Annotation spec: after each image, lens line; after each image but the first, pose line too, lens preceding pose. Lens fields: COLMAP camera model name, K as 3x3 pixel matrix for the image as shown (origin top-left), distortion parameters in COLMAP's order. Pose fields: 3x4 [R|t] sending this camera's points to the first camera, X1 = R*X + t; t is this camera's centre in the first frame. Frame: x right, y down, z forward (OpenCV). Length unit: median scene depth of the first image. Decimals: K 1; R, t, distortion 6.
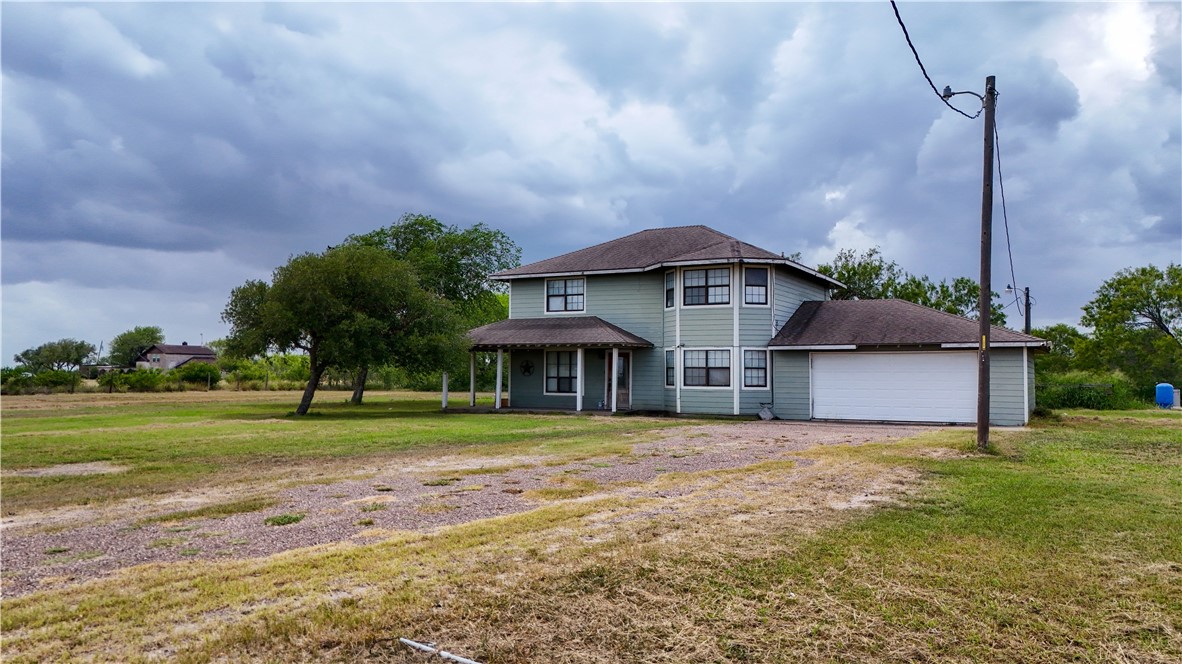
lens RADIAL K [[870.6, 0, 591.0], [0, 870.6, 332.0], [0, 0, 1]] dist [0.085579, -0.097886]
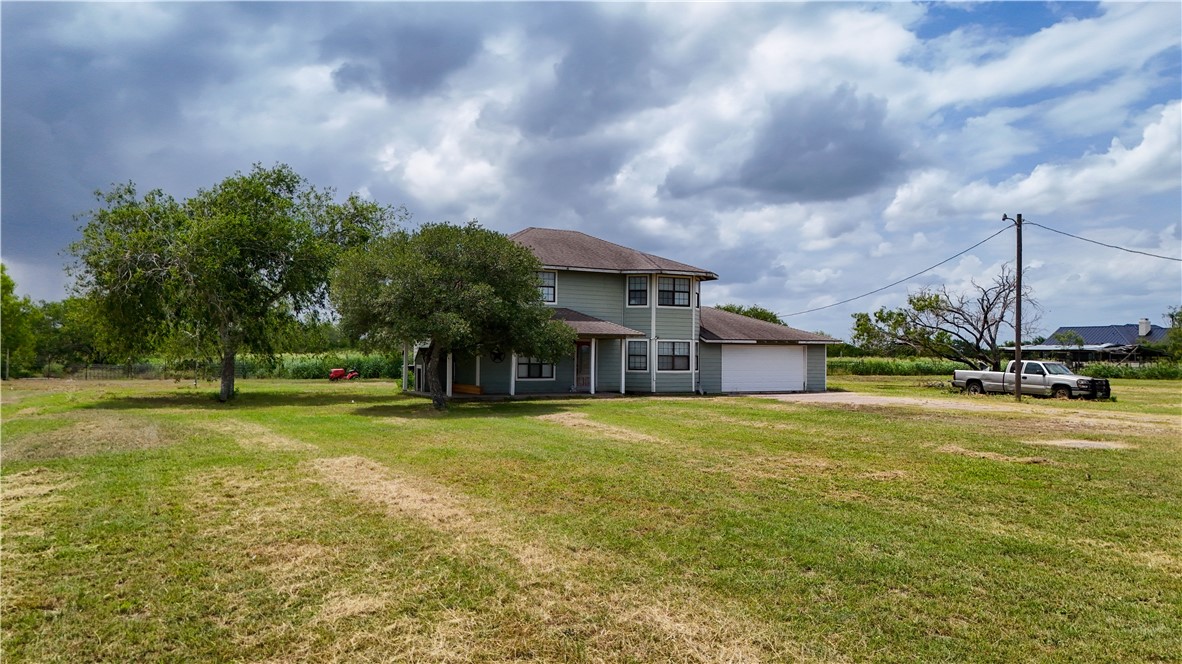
lens RADIAL K [[870.6, 0, 591.0], [0, 870.6, 332.0], [0, 0, 1]] dist [0.085579, -0.097886]
pose [[0.550433, 0.020163, 0.834636, -0.975898], [-0.047152, 0.998863, 0.006965, 0.003358], [-0.833547, -0.043188, 0.550759, 0.399499]]
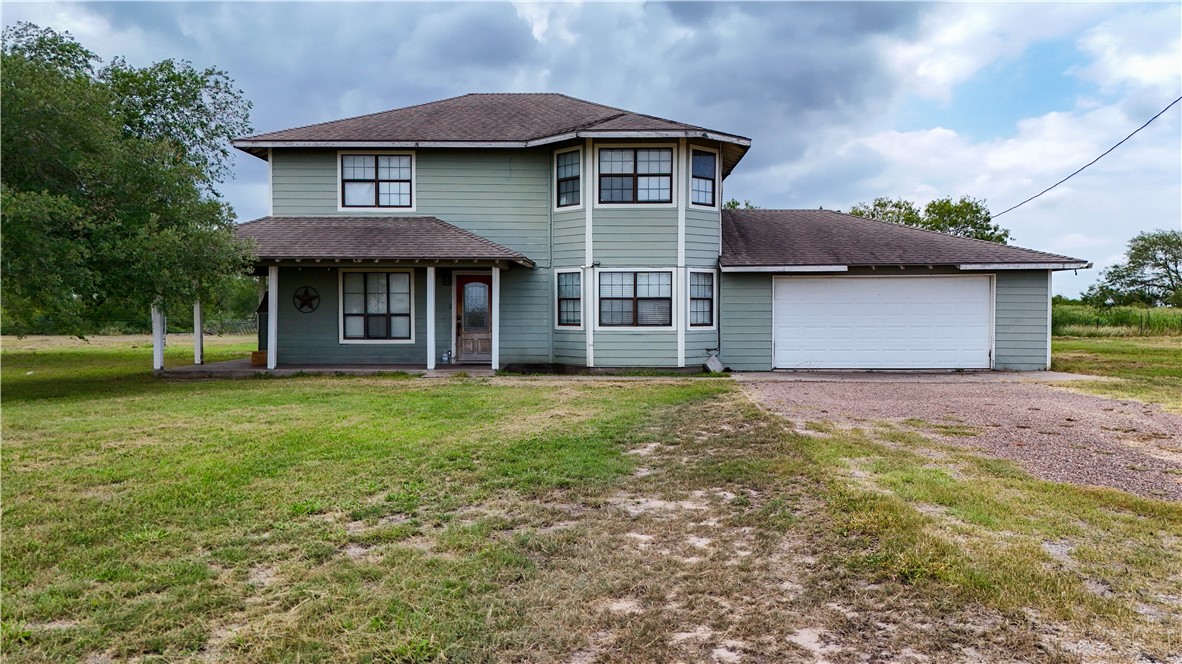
lens RADIAL K [[865.2, 0, 591.0], [0, 865.2, 332.0], [0, 0, 1]] dist [0.104903, -0.117768]
pose [[0.892967, -0.016538, 0.449818, -0.192786], [-0.017011, 0.997371, 0.070440, 0.020287], [-0.449801, -0.070553, 0.890338, 0.418844]]
